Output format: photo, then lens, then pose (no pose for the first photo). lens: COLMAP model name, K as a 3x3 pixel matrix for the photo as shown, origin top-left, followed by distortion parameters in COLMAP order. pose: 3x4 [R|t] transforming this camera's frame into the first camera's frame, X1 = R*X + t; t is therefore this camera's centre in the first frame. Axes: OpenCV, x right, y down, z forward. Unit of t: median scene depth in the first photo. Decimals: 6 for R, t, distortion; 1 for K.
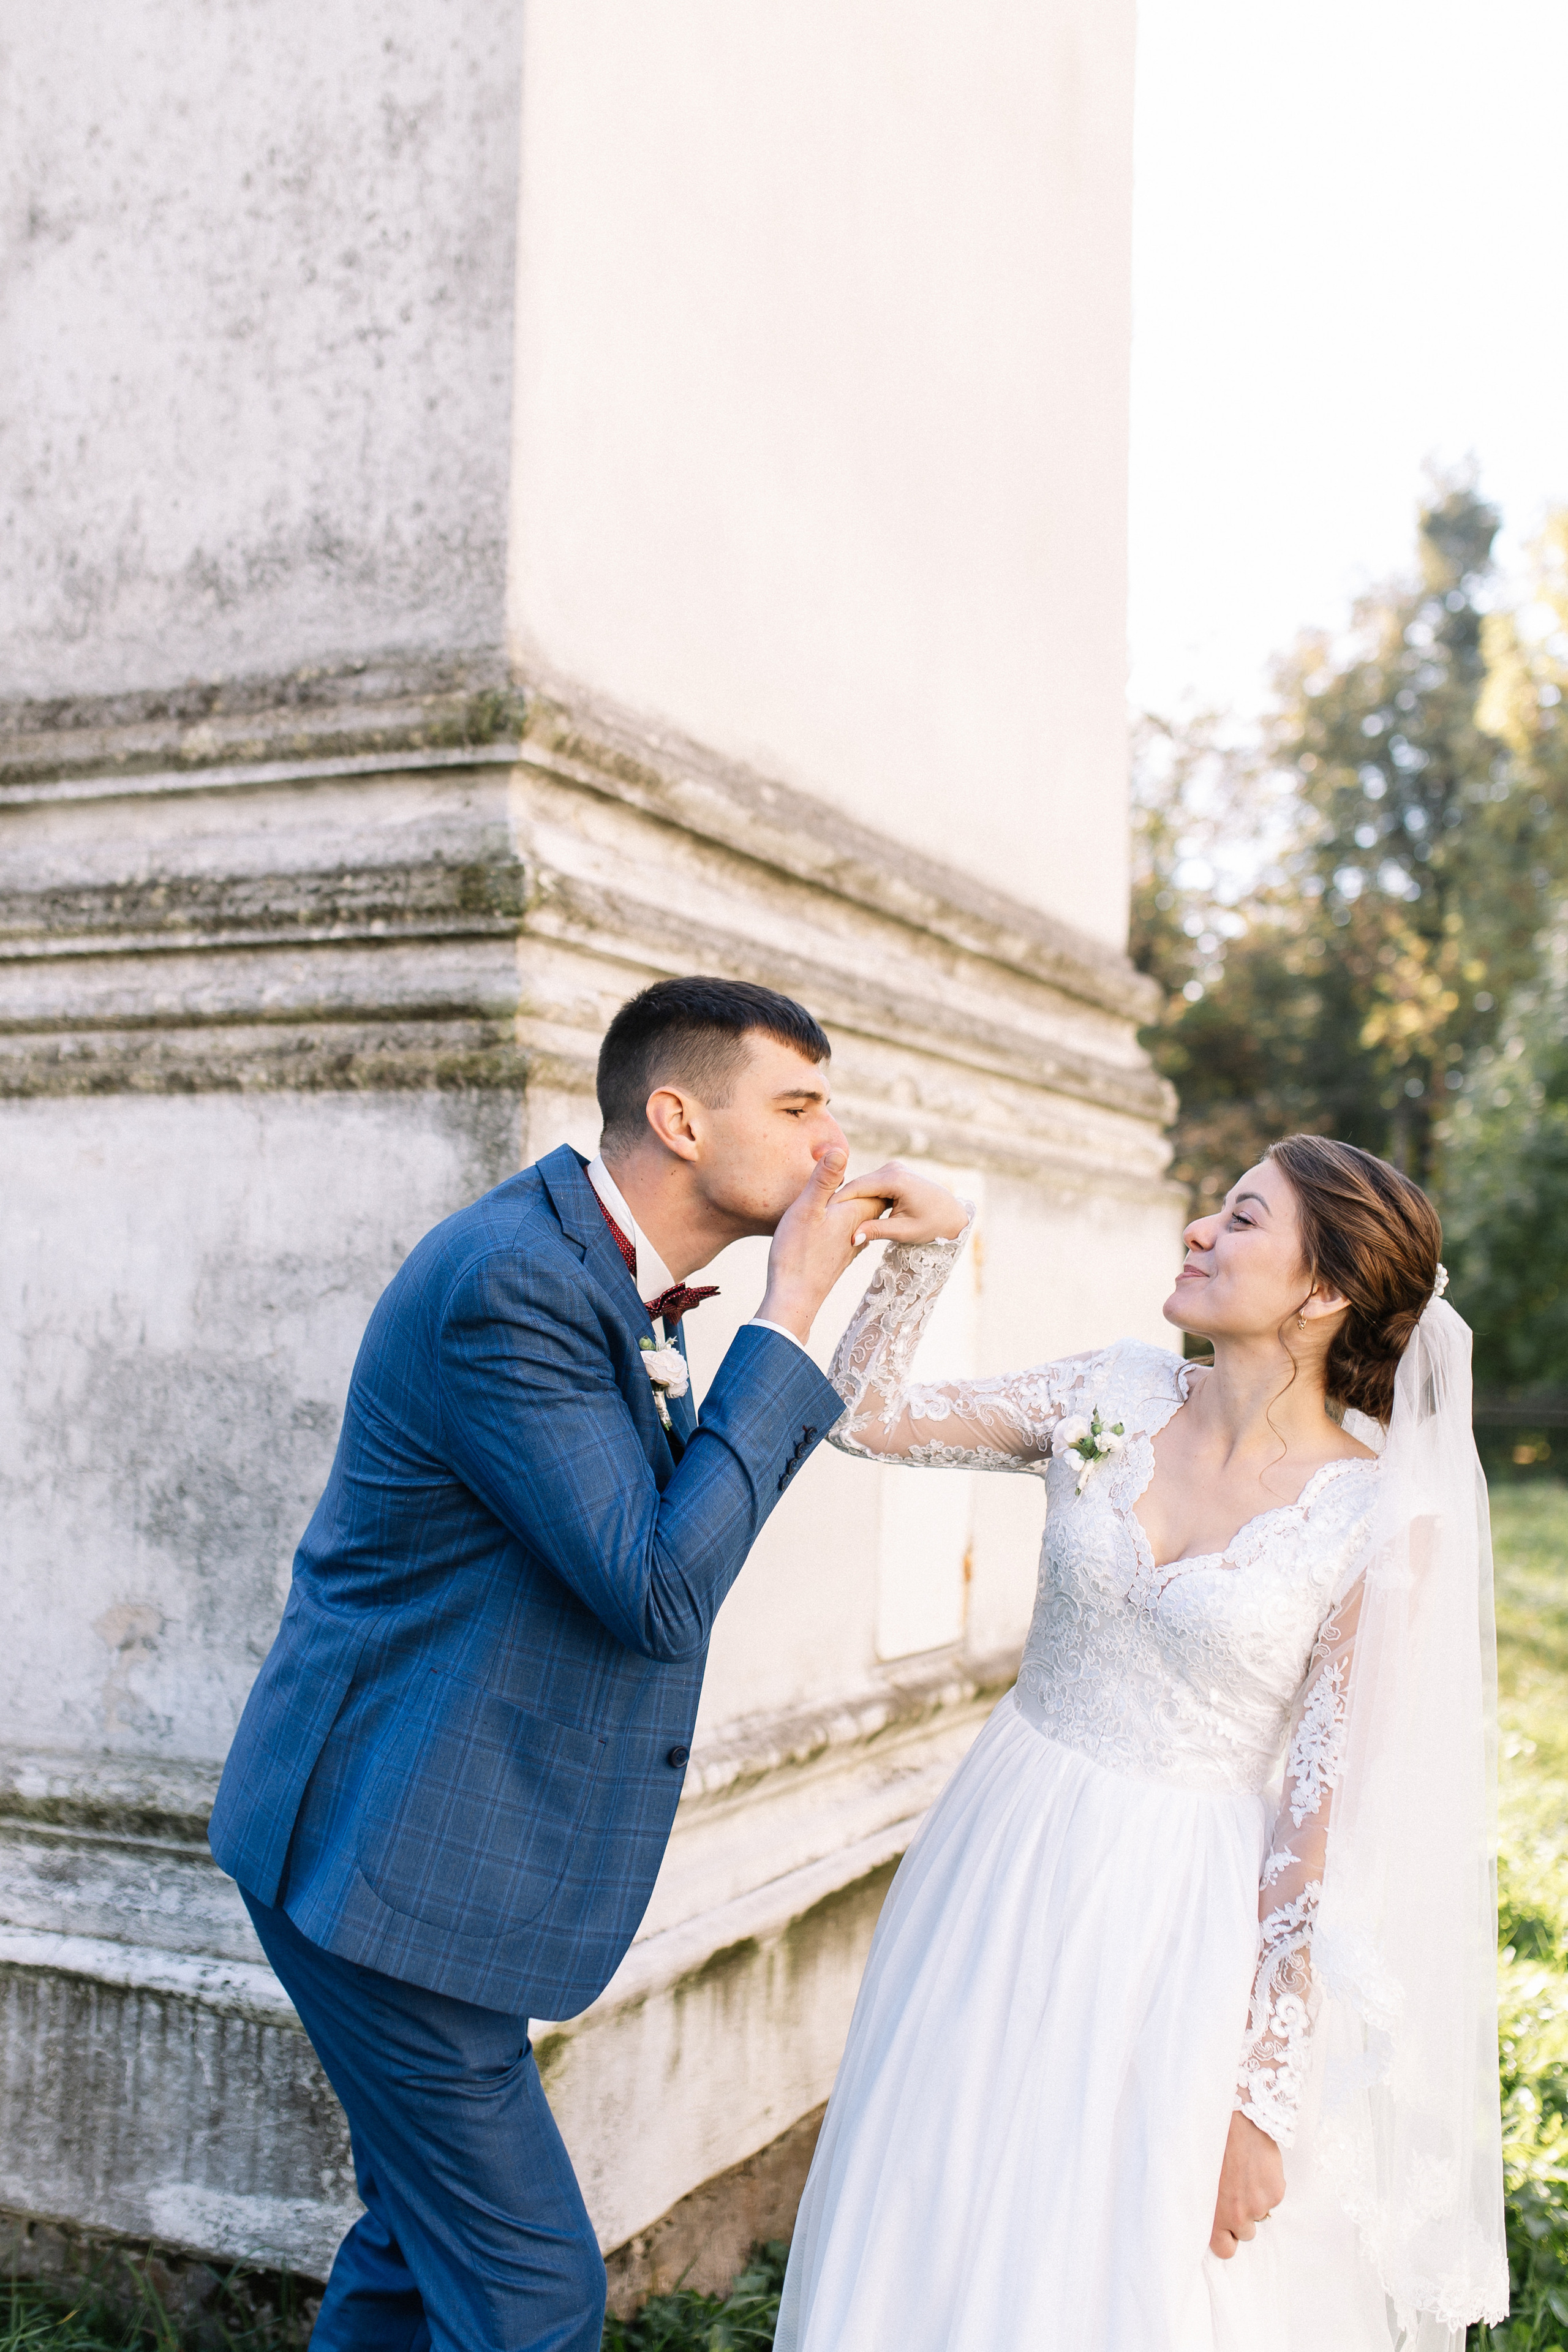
lens RADIAL K [[2580.8, 0, 785.3], [0, 2580.8, 1125.0], [0, 0, 1]] dist [-0.001296, 0.001719]
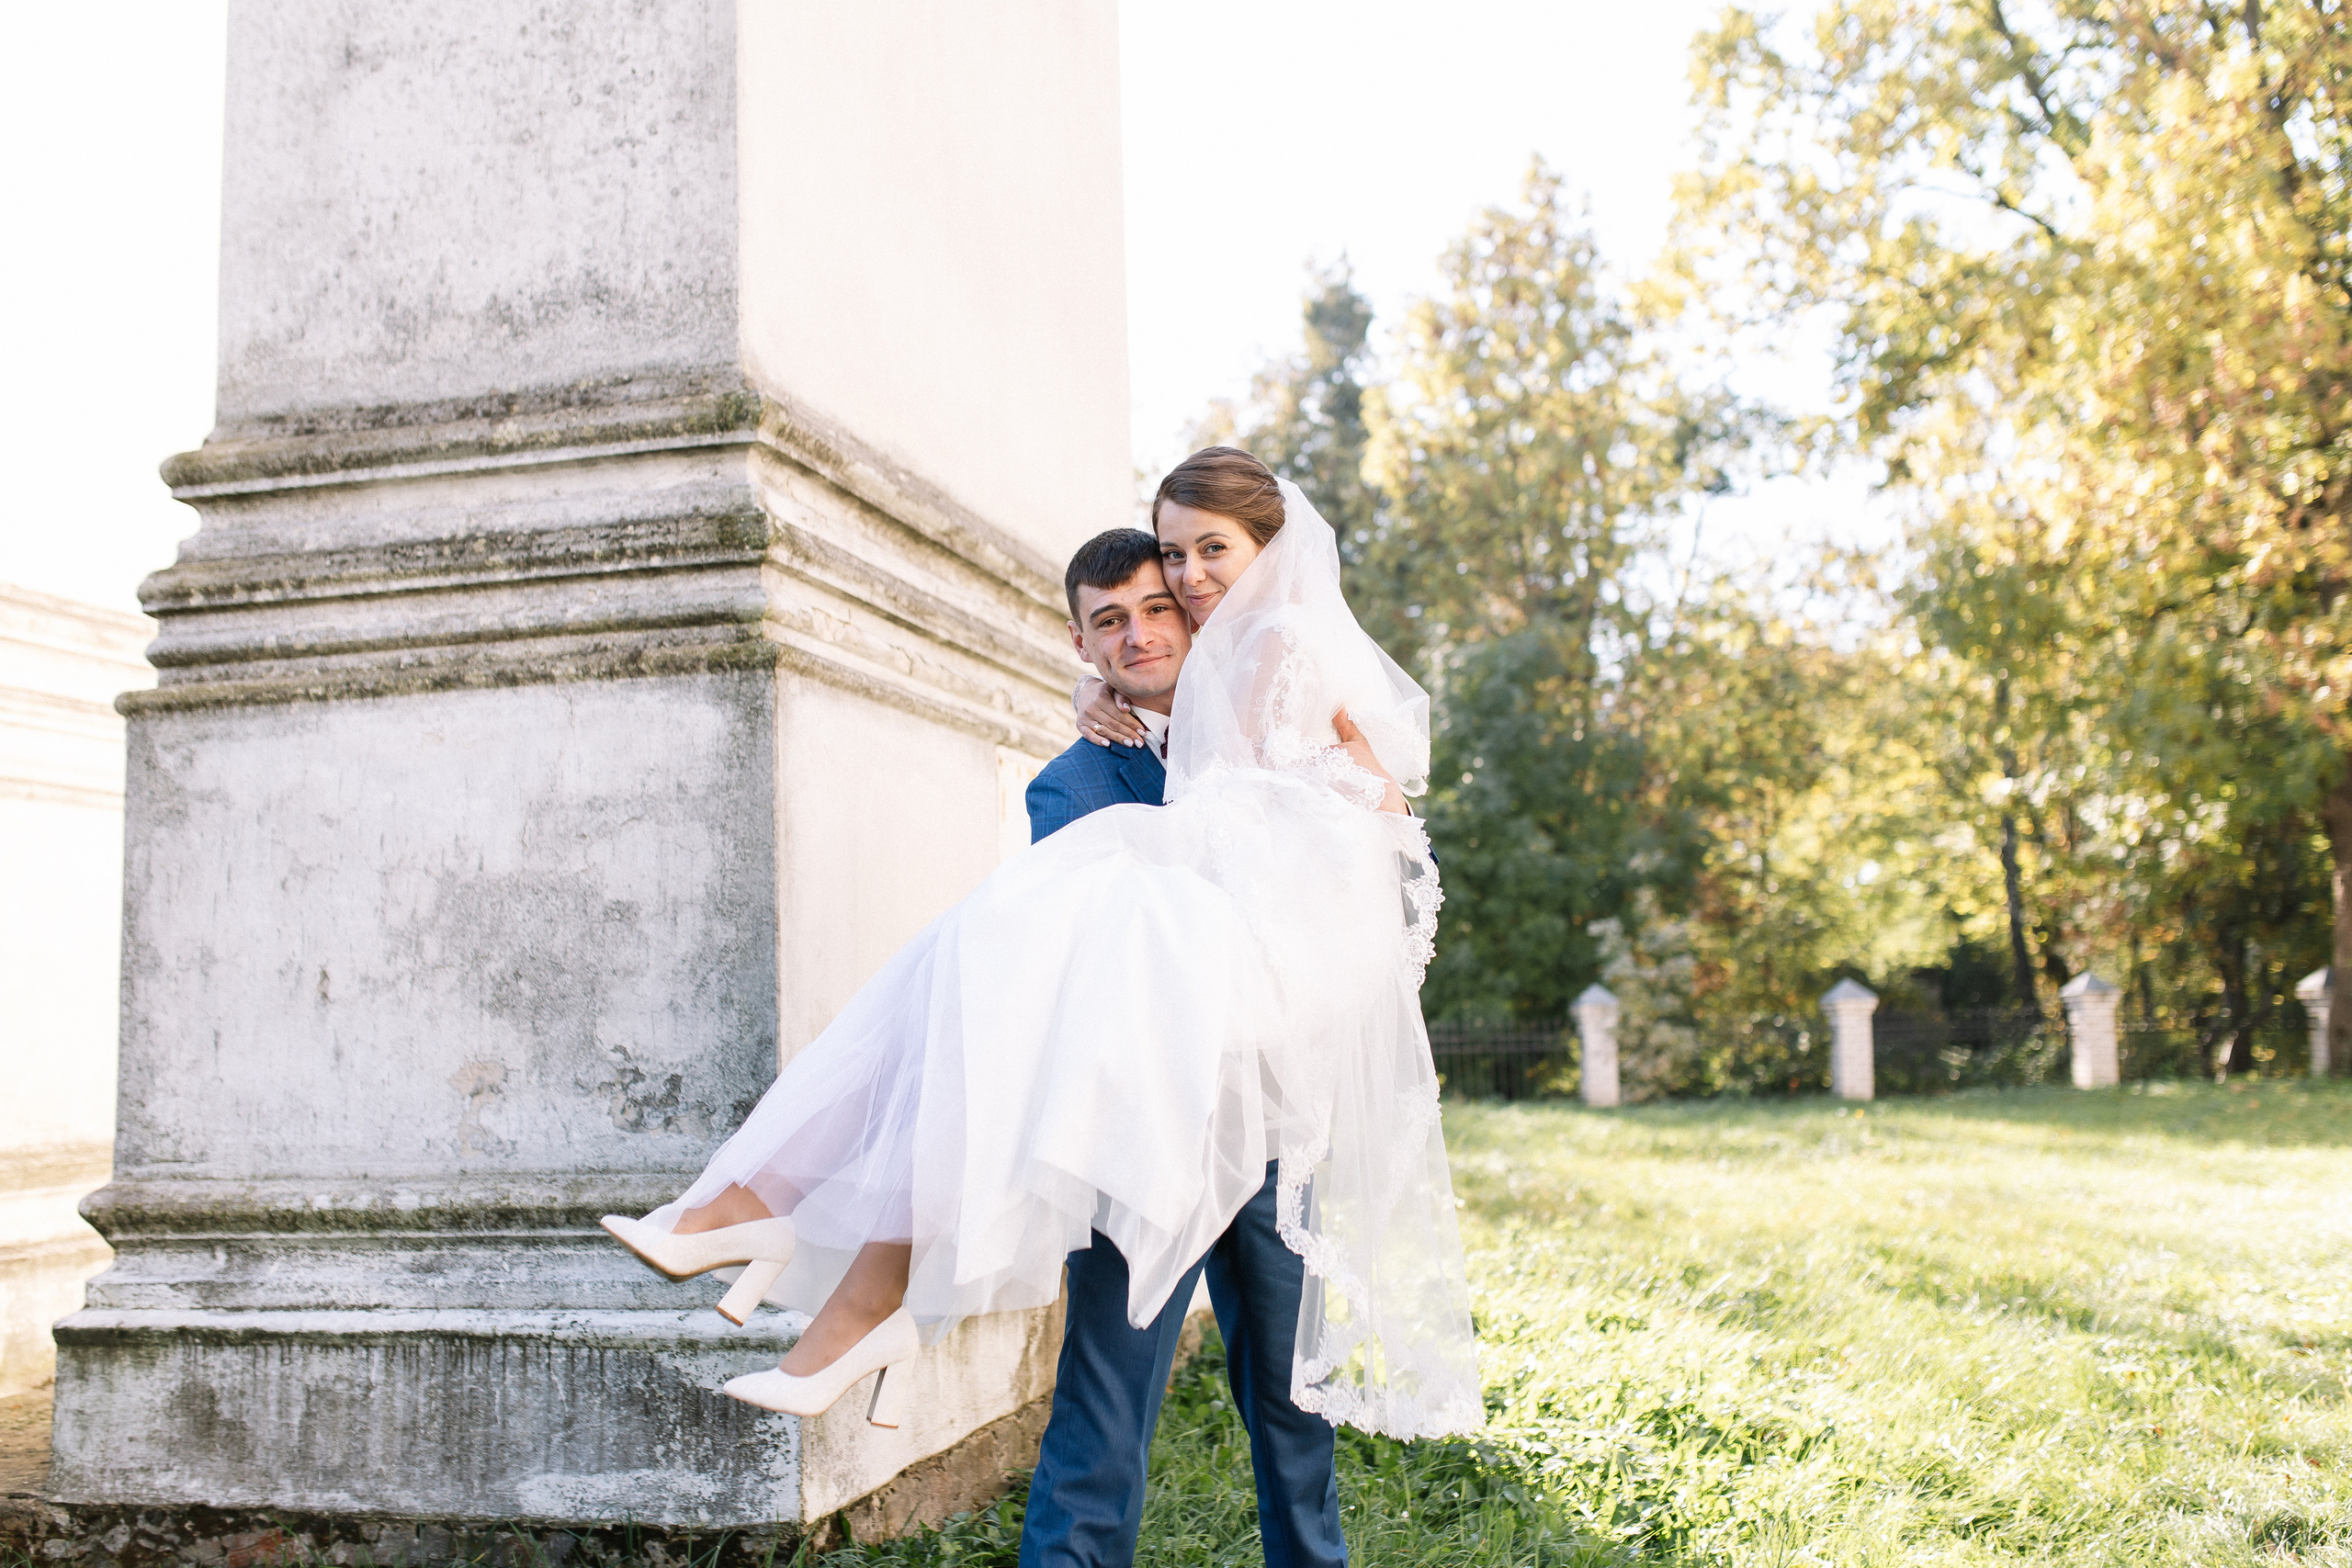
lens RADIAL K [[2580.6, 0, 1176.0], [0, 2580.6, 784.0], [0, 0, 1]] dist [-0.001296, 0.001719]
pose [[0.979677, -0.030422, 0.198260, -0.158774], [0.041660, 0.997738, -0.052761, 0.126322], [-0.196206, 0.059948, 0.978728, -0.405492]]
